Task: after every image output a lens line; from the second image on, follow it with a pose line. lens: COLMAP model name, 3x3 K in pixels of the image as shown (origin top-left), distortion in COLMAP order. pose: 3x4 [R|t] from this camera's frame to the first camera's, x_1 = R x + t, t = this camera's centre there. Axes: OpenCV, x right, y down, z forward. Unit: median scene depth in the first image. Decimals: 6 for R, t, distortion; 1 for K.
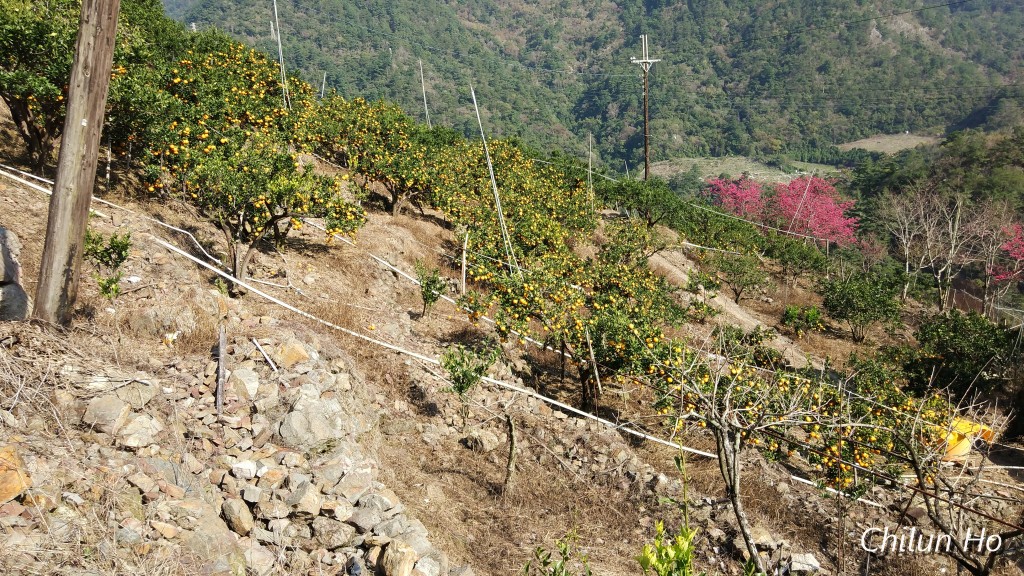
lens RADIAL K [[744.6, 0, 508.4], [0, 744.6, 293.4], [0, 0, 1]] dist [0.073045, -0.131995]
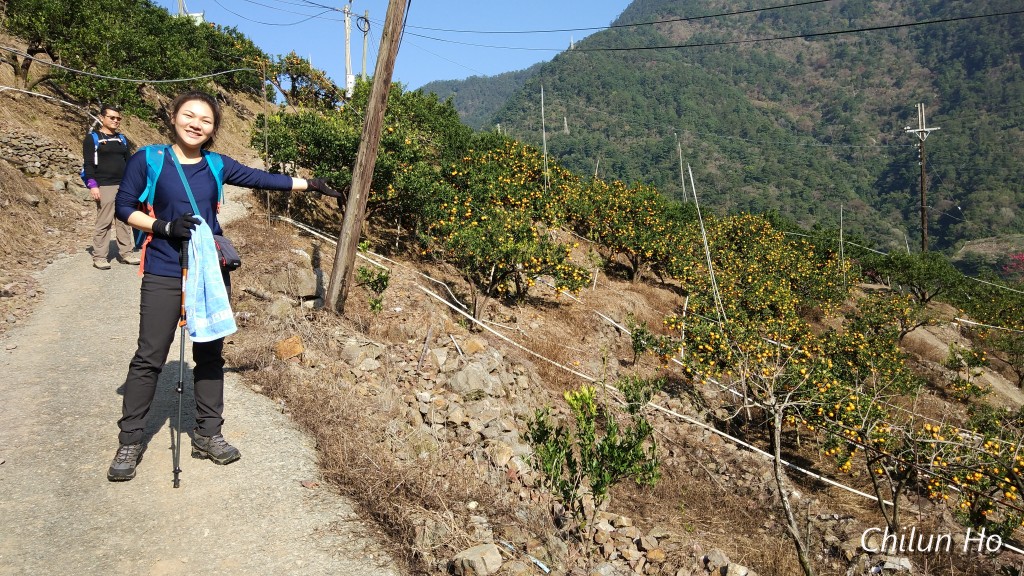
lens RADIAL K [[744.6, 0, 508.4], [0, 744.6, 293.4], [0, 0, 1]] dist [0.073045, -0.131995]
pose [[0.933053, 0.011859, -0.359543, 0.126780], [-0.050191, 0.993972, -0.097467, 0.048268], [0.356220, 0.108988, 0.928024, -0.150211]]
